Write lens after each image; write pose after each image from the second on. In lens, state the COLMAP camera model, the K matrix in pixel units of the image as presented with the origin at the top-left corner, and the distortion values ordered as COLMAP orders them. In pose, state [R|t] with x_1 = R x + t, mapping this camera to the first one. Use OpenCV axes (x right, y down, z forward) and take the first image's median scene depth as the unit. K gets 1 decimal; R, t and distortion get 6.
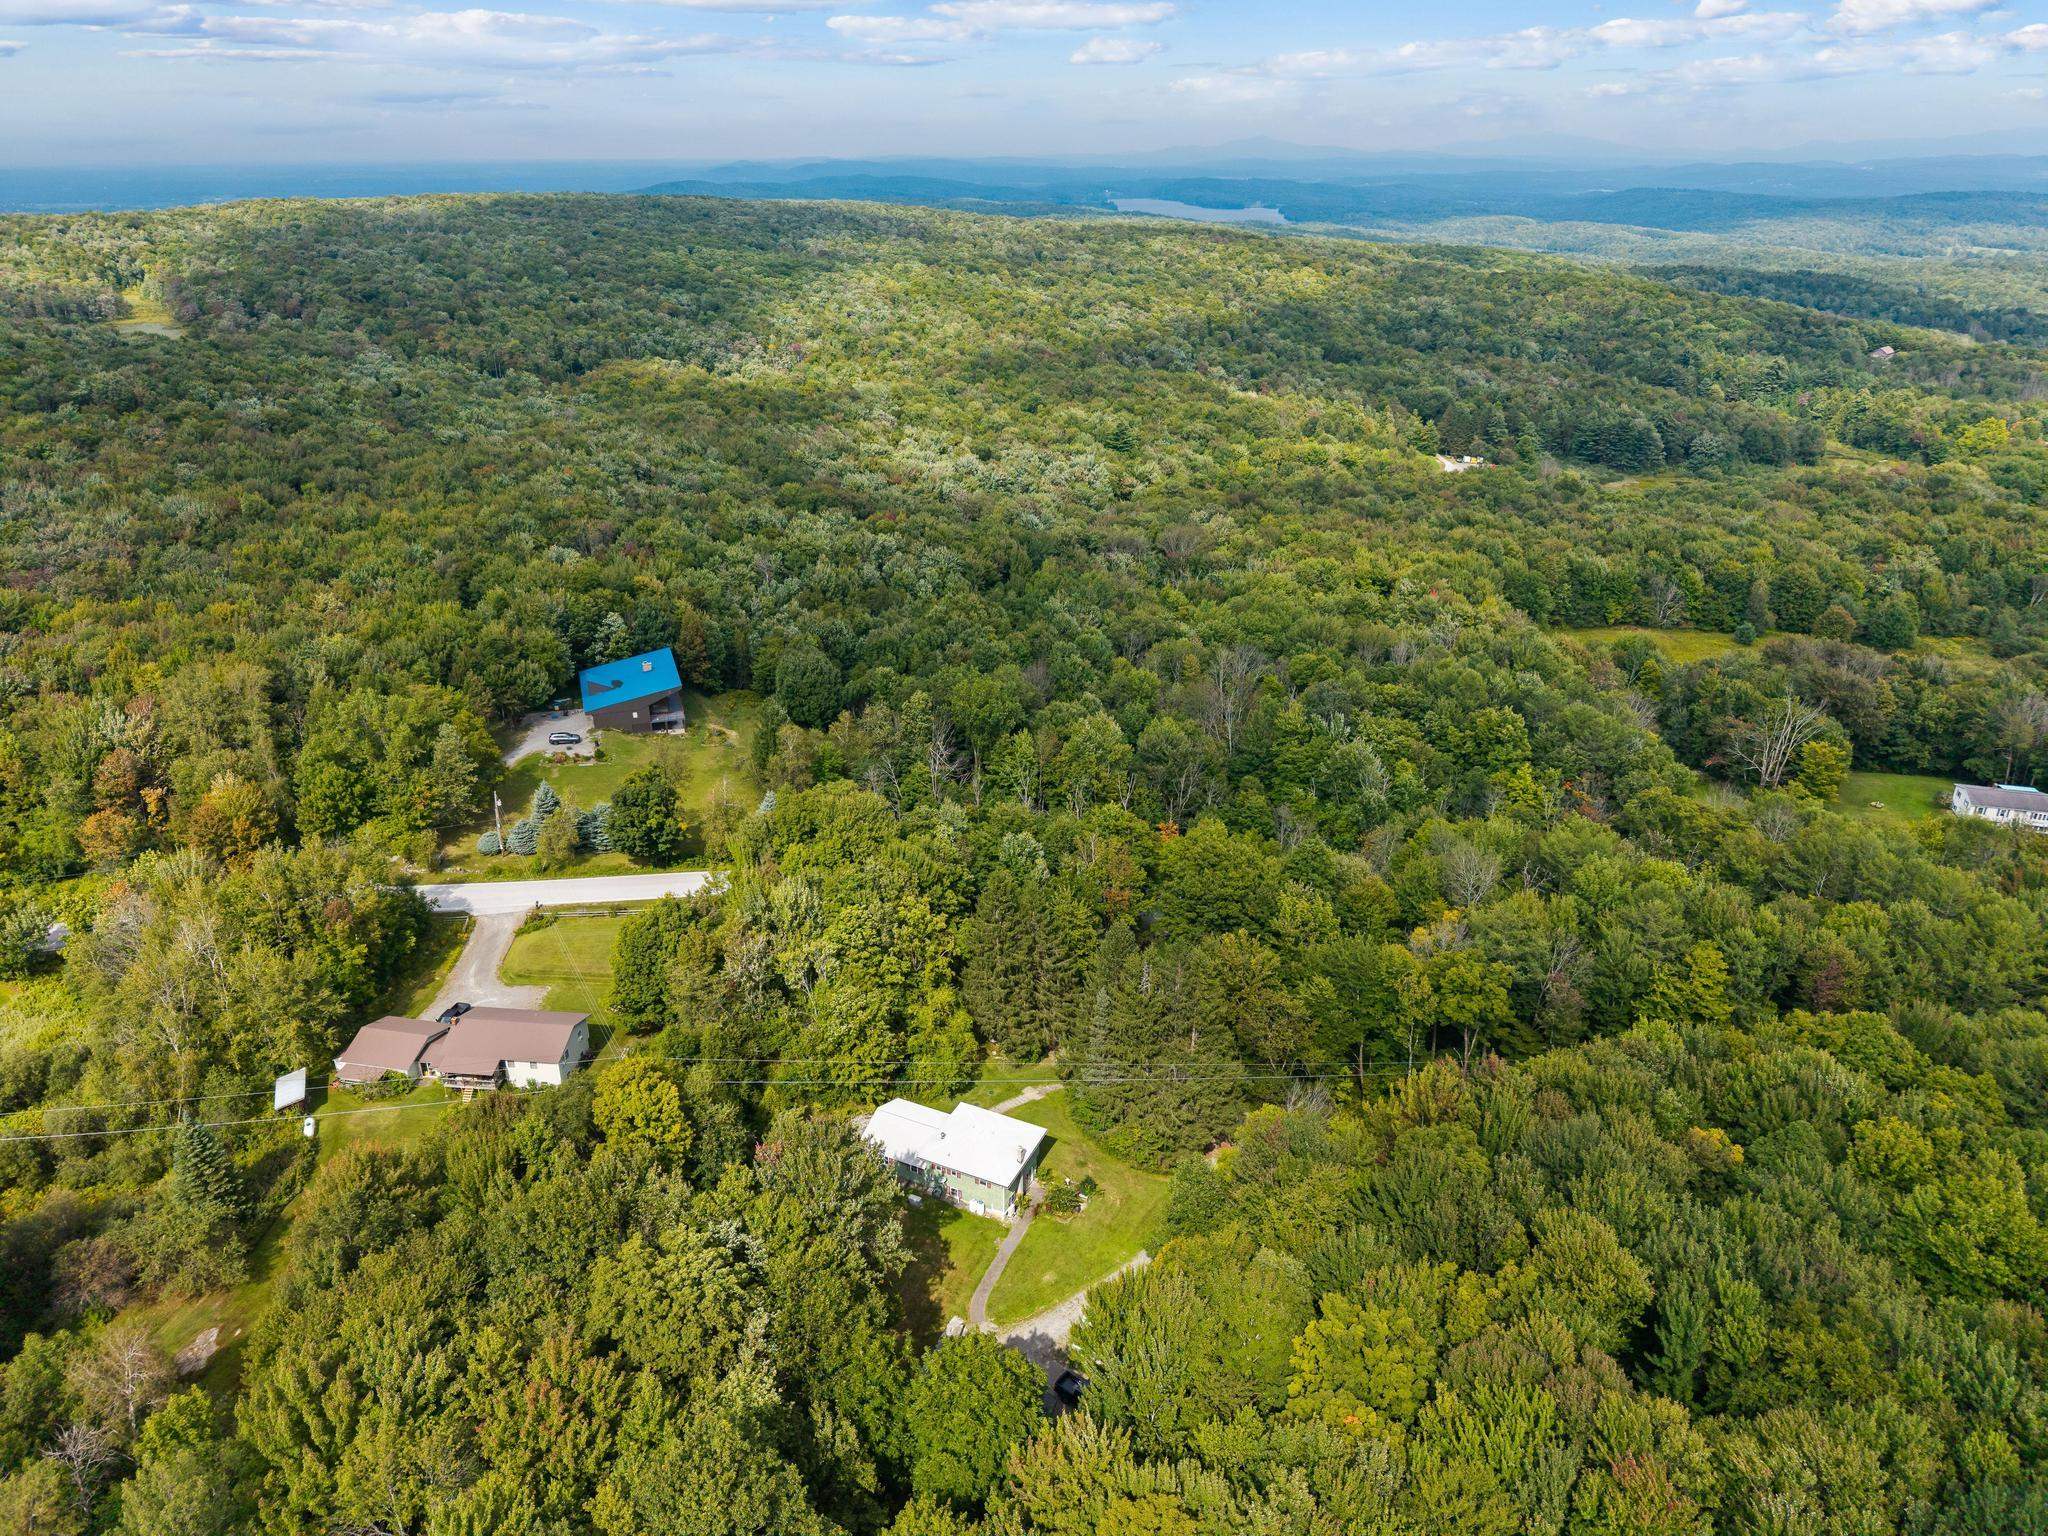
lens RADIAL K [[1357.0, 0, 1011.7], [0, 1357.0, 766.1], [0, 0, 1]] dist [0.017190, -0.006286]
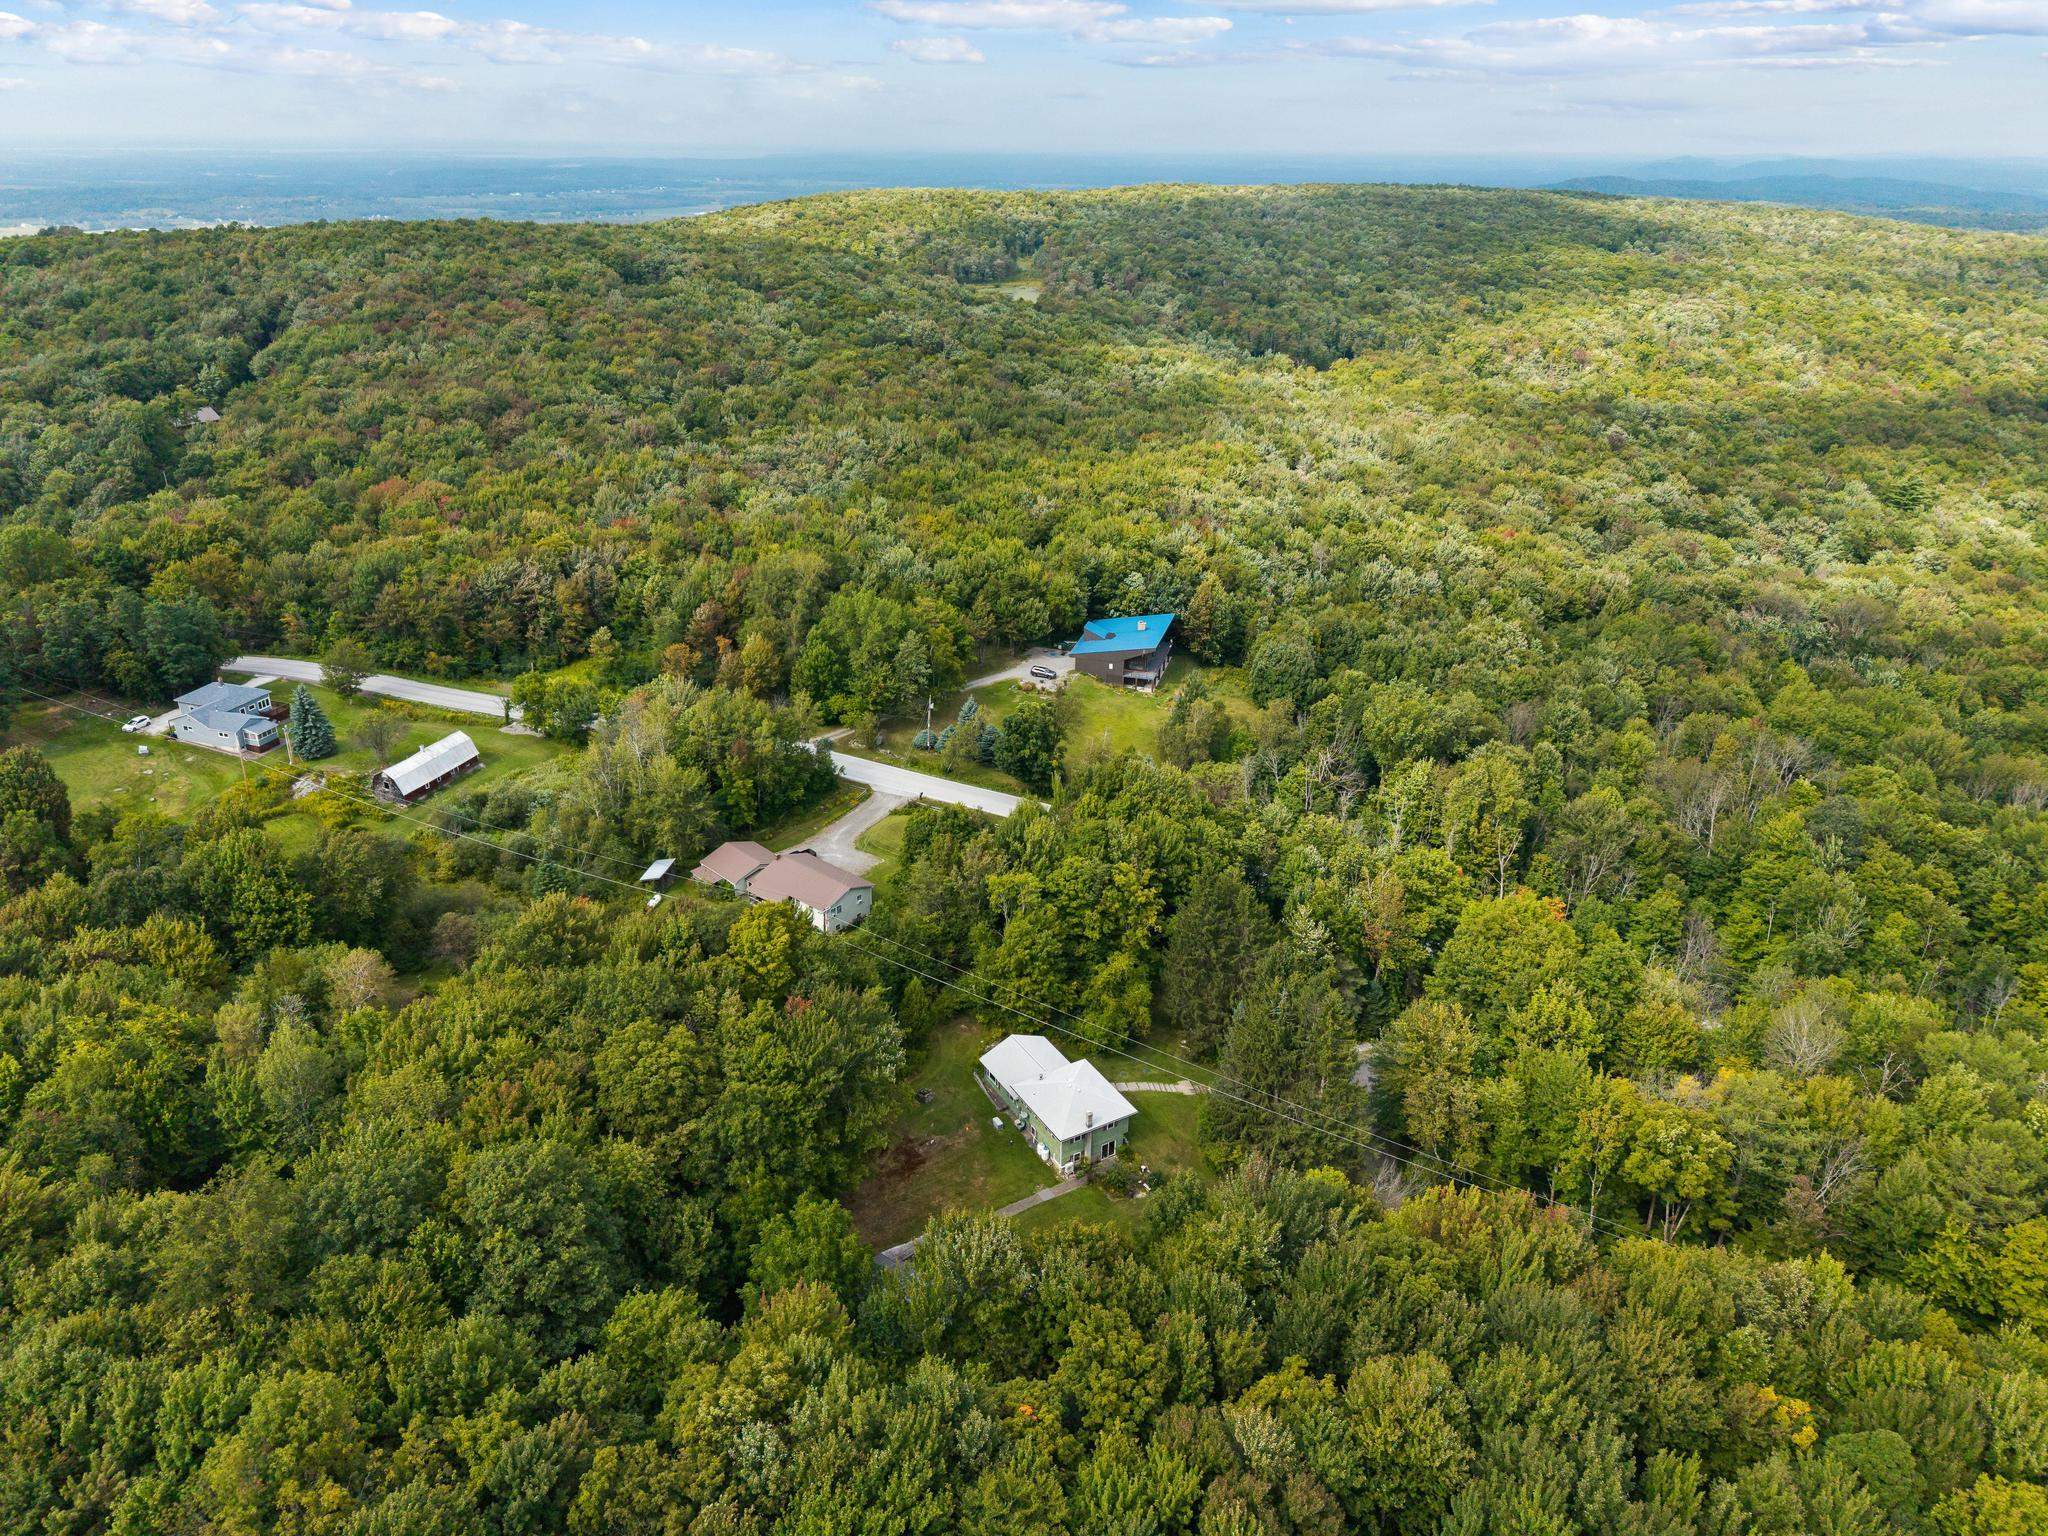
lens RADIAL K [[1357.0, 0, 1011.9], [0, 1357.0, 770.3], [0, 0, 1]] dist [0.017190, -0.006286]
pose [[0.827829, 0.246992, -0.503680, 0.311331], [-0.243233, 0.967105, 0.074476, -0.026096], [0.505506, 0.060858, 0.860674, 0.046913]]
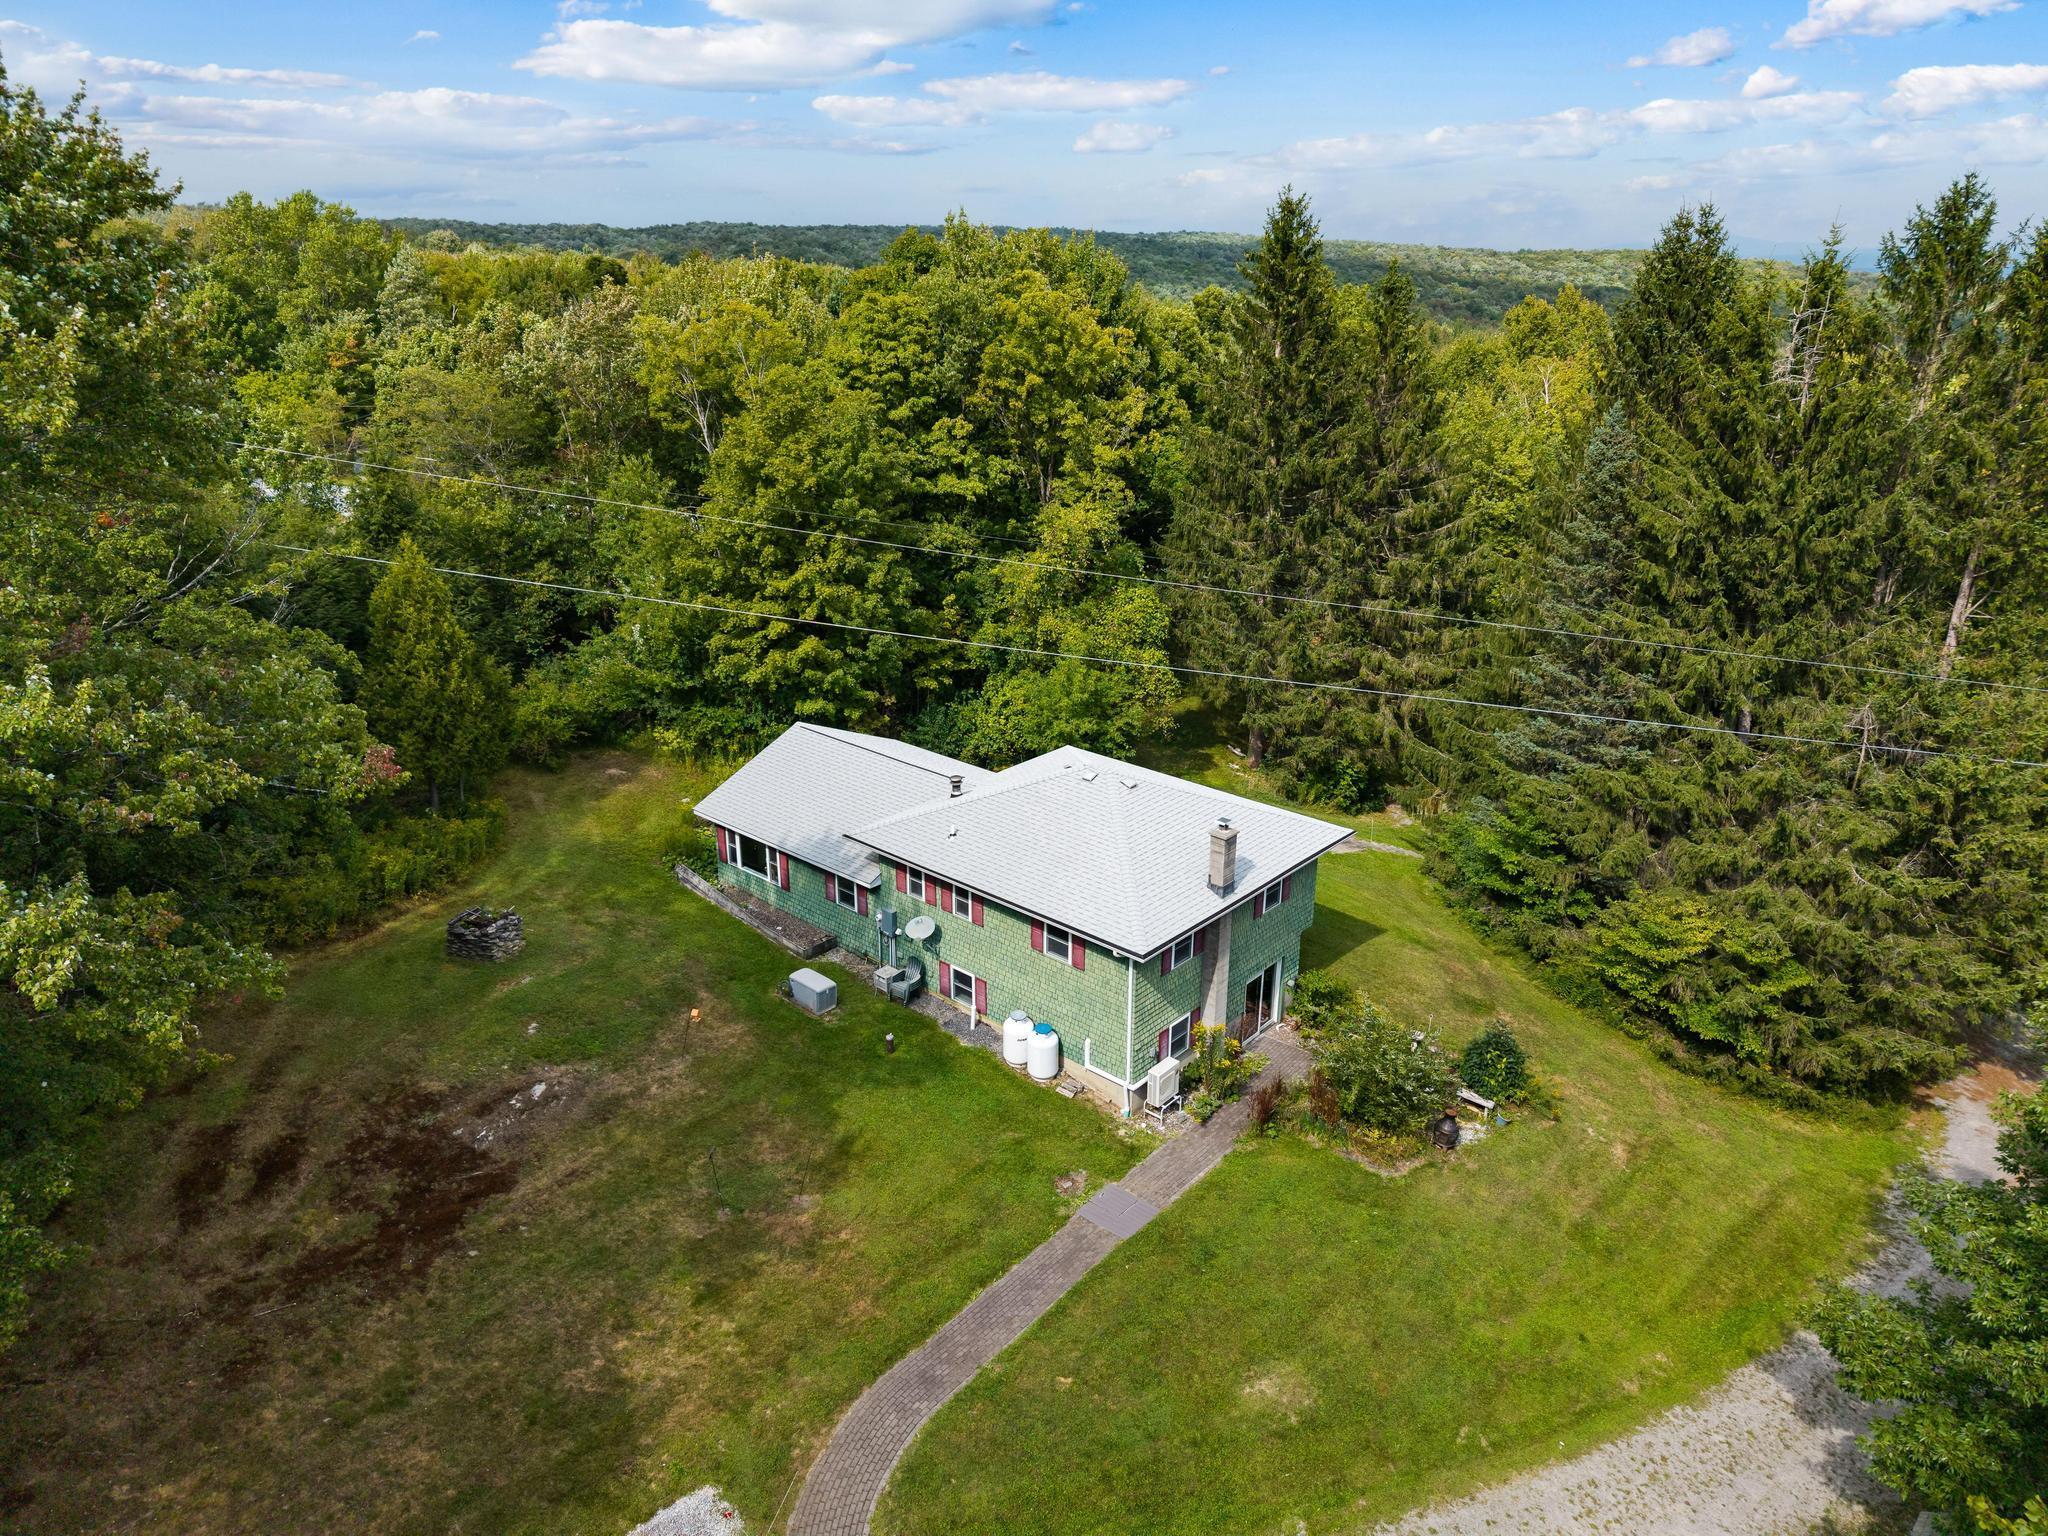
lens RADIAL K [[1357.0, 0, 1020.4], [0, 1357.0, 767.6], [0, 0, 1]] dist [0.017190, -0.006286]
pose [[0.960175, 0.101713, -0.260227, 0.024695], [-0.117556, 0.991999, -0.046018, 0.214887], [0.253465, 0.074777, 0.964450, 0.568346]]
